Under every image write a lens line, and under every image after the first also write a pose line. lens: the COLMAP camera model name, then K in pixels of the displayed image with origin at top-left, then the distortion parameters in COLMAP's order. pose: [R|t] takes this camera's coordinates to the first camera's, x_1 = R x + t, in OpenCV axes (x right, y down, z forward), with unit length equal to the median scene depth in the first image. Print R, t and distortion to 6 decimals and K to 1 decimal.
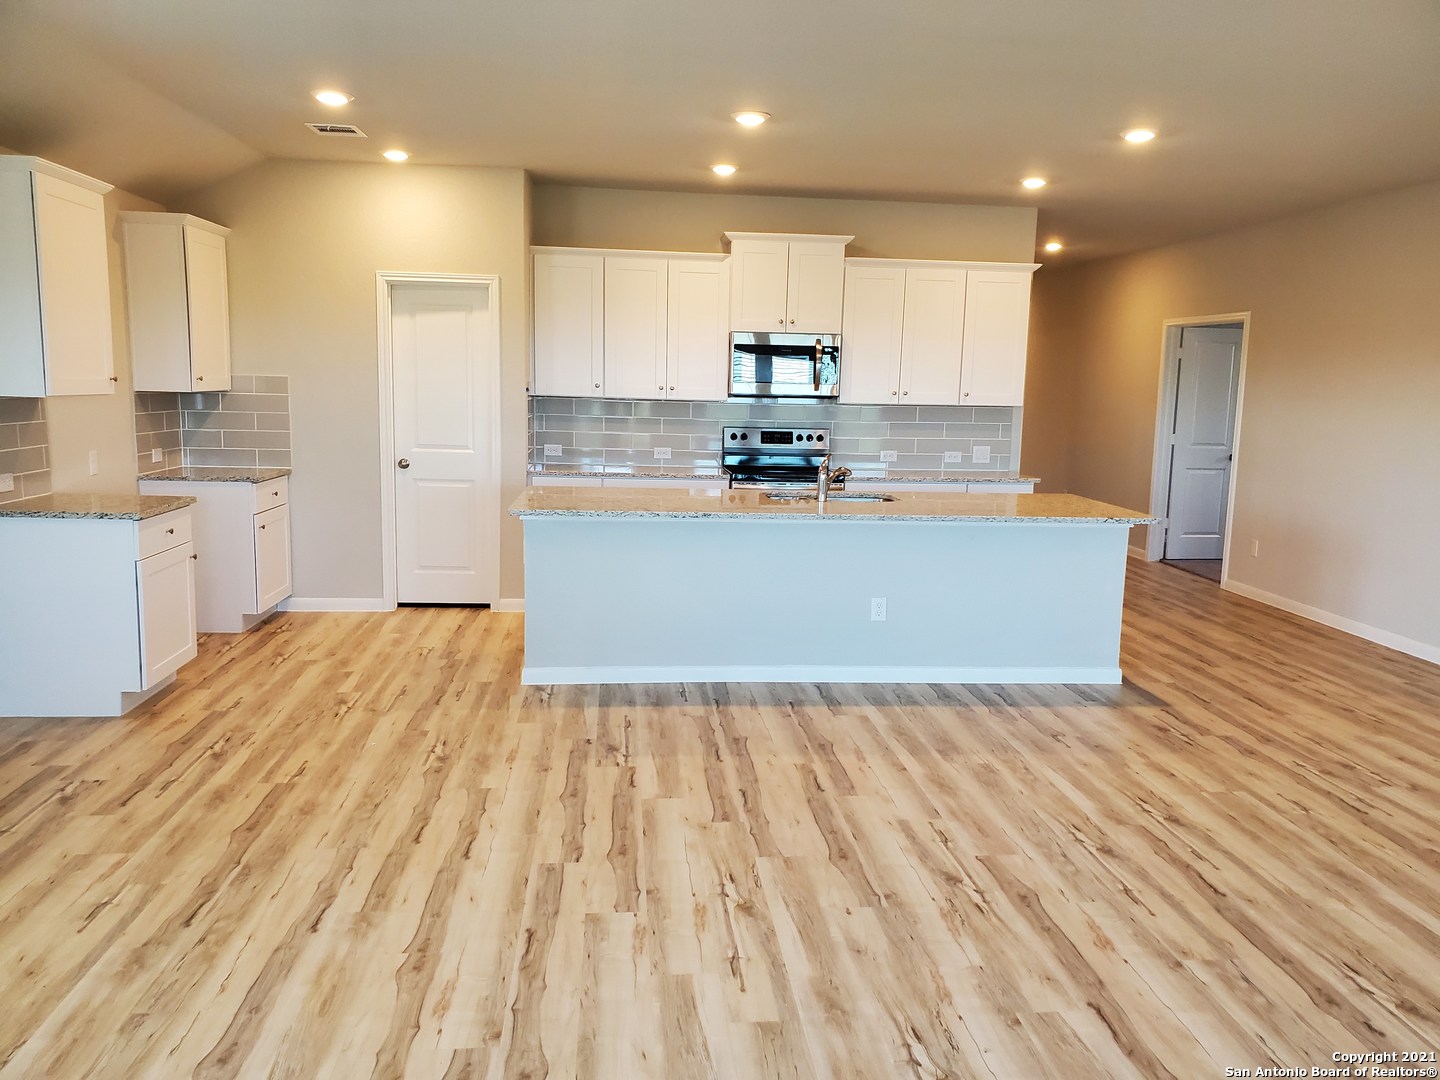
lens RADIAL K [[1113.8, 0, 719.4], [0, 1113.8, 537.5], [0, 0, 1]] dist [0.065035, -0.069066]
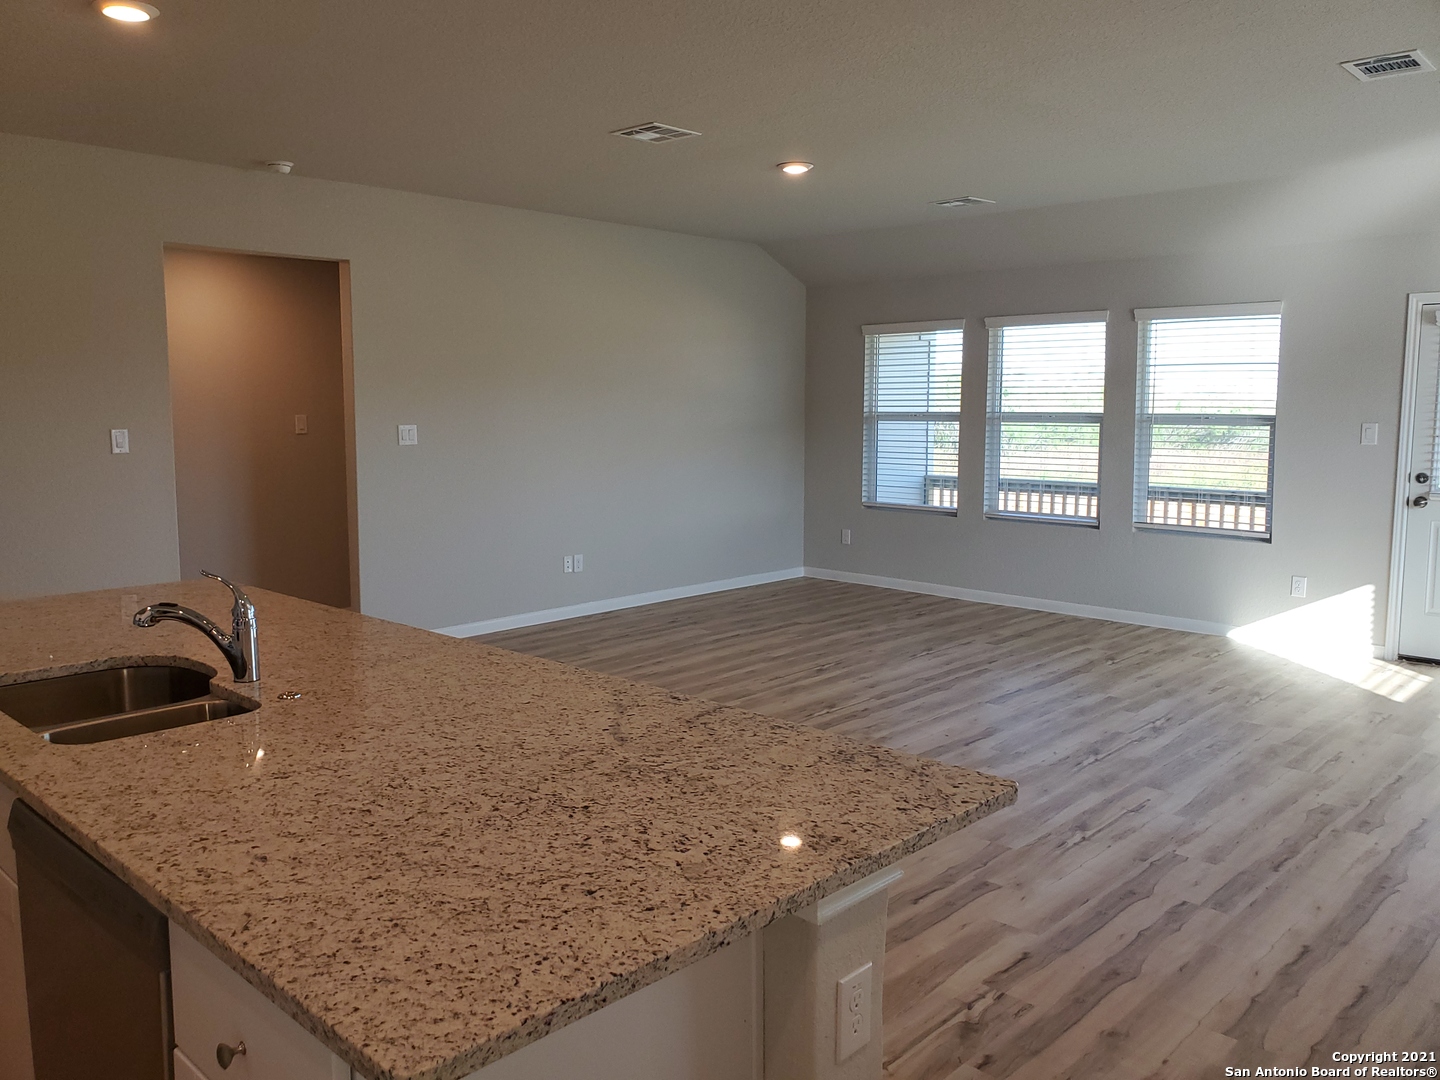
lens RADIAL K [[1113.8, 0, 727.7], [0, 1113.8, 539.3], [0, 0, 1]] dist [0.065035, -0.069066]
pose [[-0.660392, -0.118218, 0.741557, -0.586576], [0.091621, 0.967467, 0.235825, -0.295734], [-0.745310, 0.223679, -0.628076, 1.959898]]
